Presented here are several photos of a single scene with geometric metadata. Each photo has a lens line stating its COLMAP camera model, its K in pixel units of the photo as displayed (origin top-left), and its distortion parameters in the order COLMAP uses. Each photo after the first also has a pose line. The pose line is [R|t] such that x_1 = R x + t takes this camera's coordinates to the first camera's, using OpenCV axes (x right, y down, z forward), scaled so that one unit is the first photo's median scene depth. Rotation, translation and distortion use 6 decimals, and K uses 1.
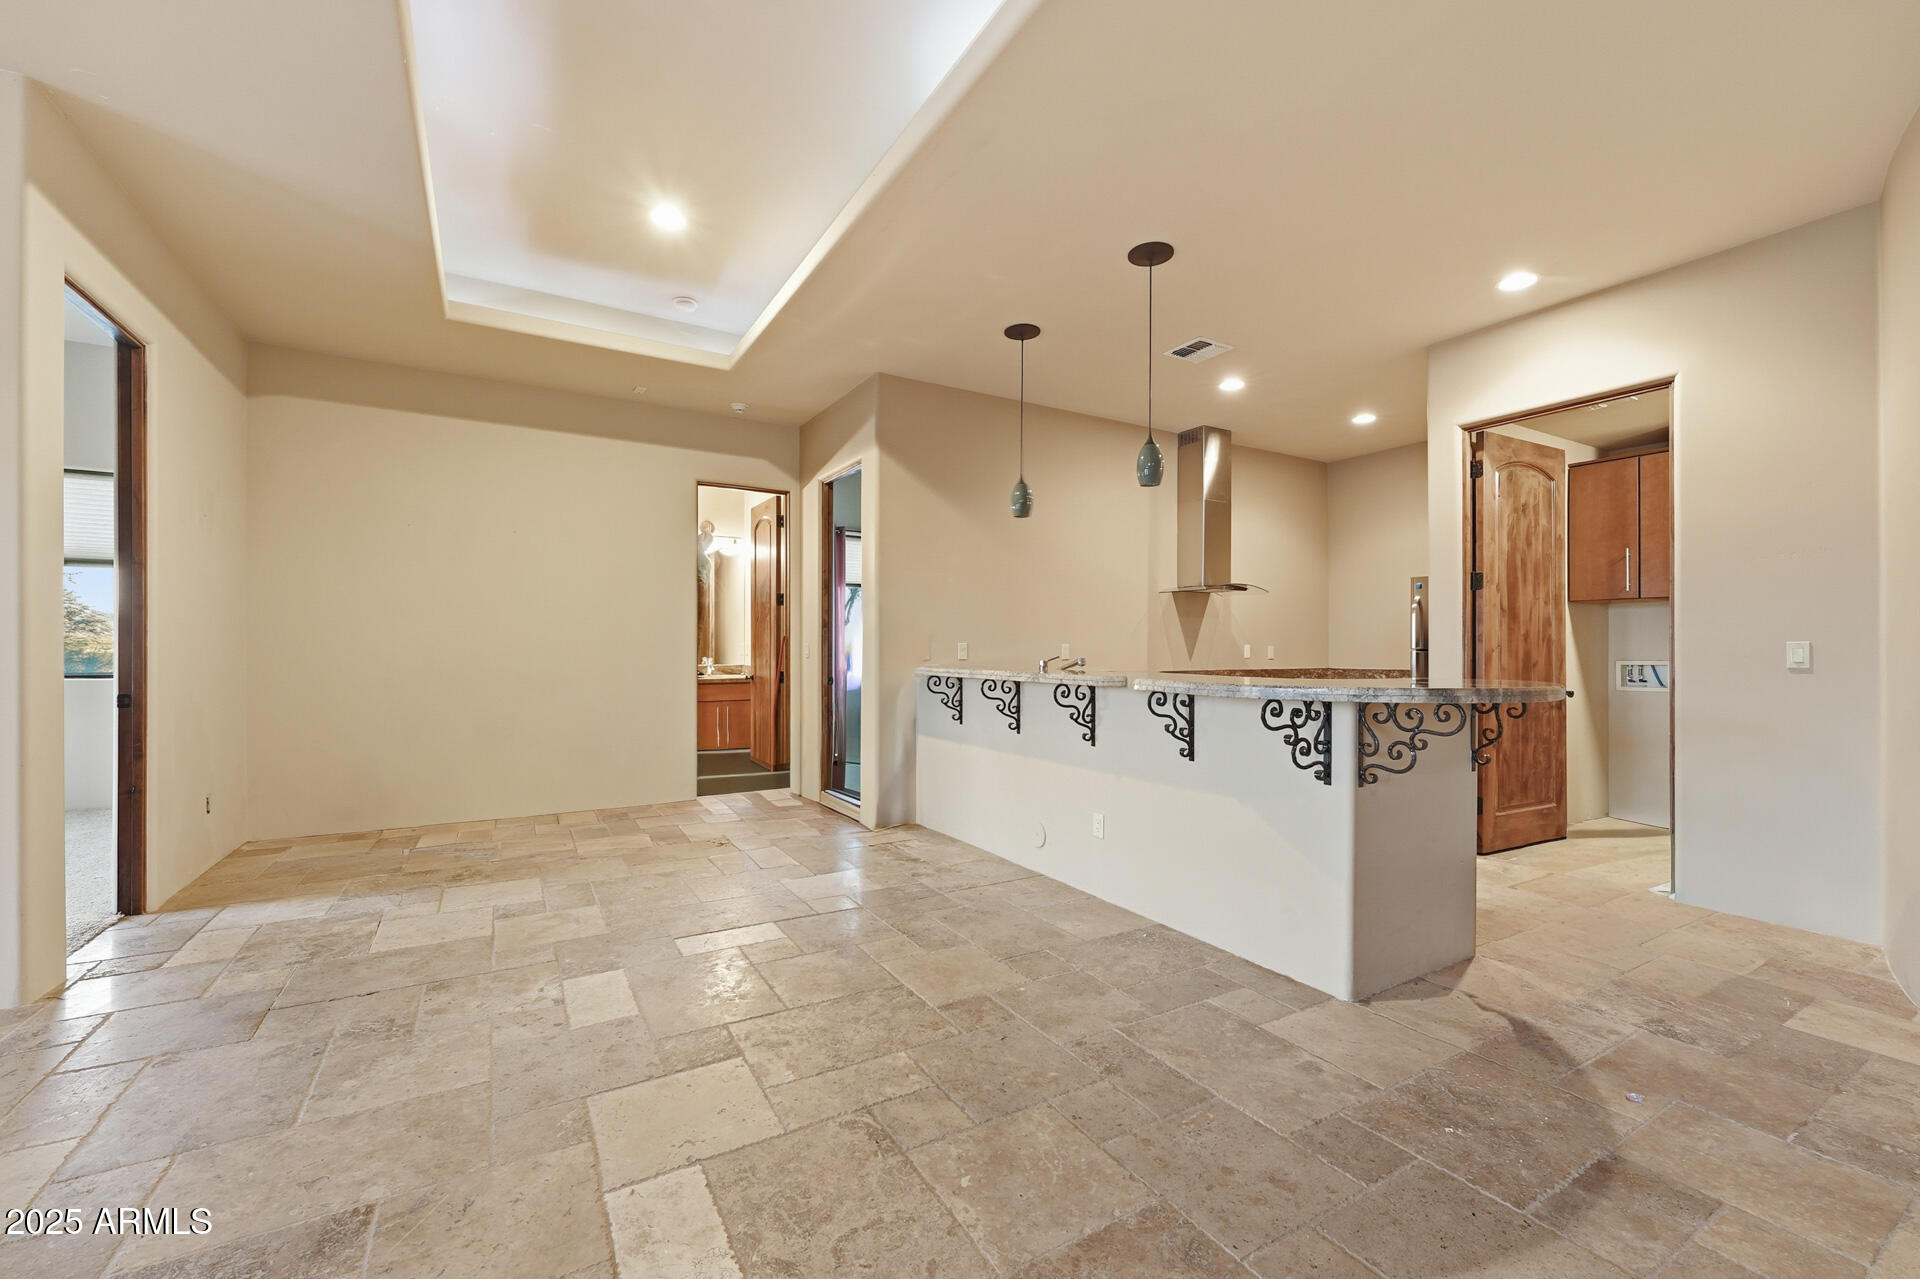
lens RADIAL K [[781.3, 0, 960.4], [0, 781.3, 648.1], [0, 0, 1]] dist [0.003316, -0.000123]
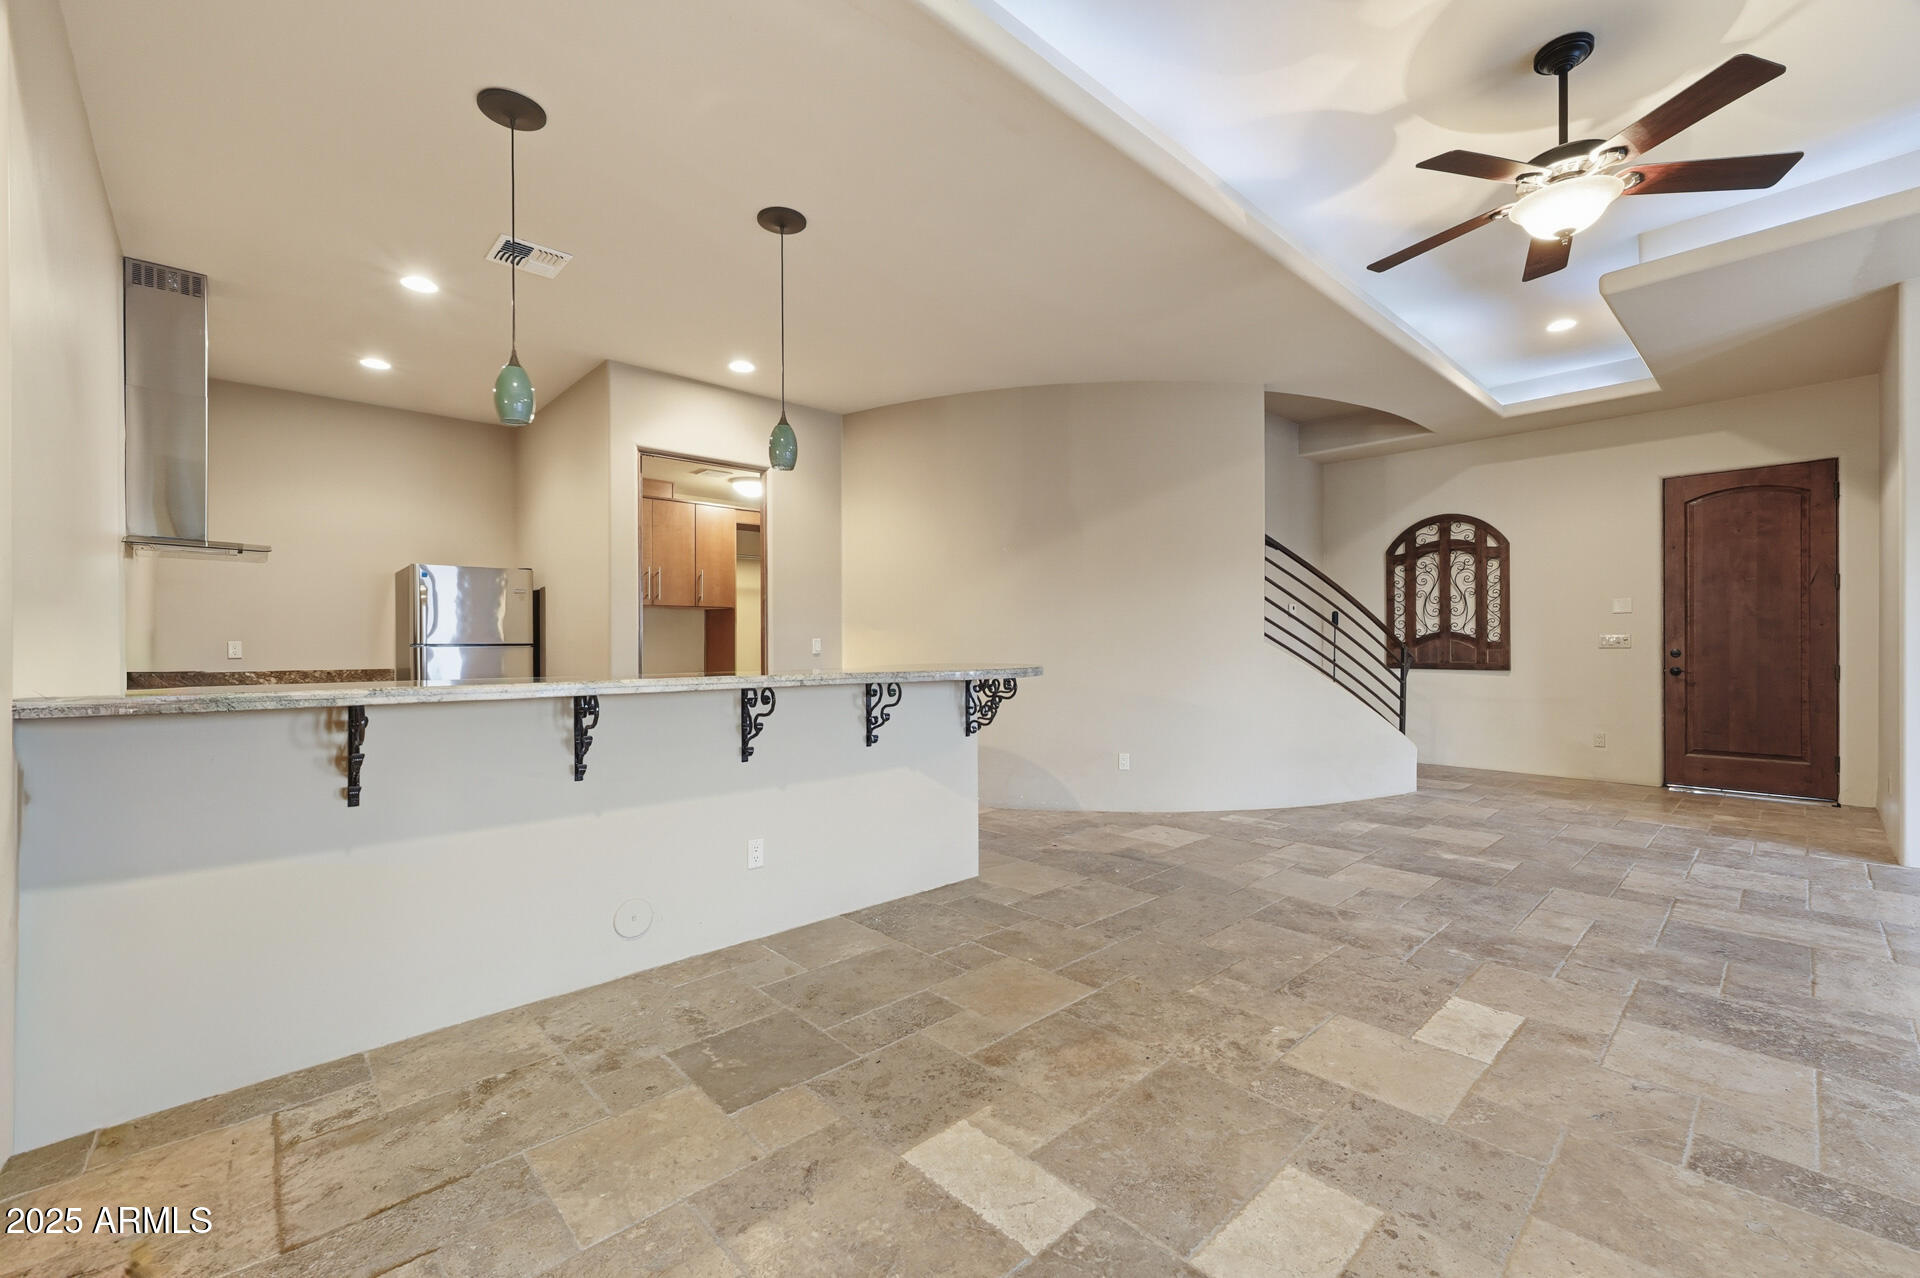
lens RADIAL K [[781.3, 0, 960.4], [0, 781.3, 647.6], [0, 0, 1]] dist [0.003316, -0.000123]
pose [[-0.217903, -0.004640, 0.975959, -0.894998], [-0.000526, 0.999989, 0.004637, 0.001466], [-0.975970, 0.000497, -0.217903, 1.253163]]
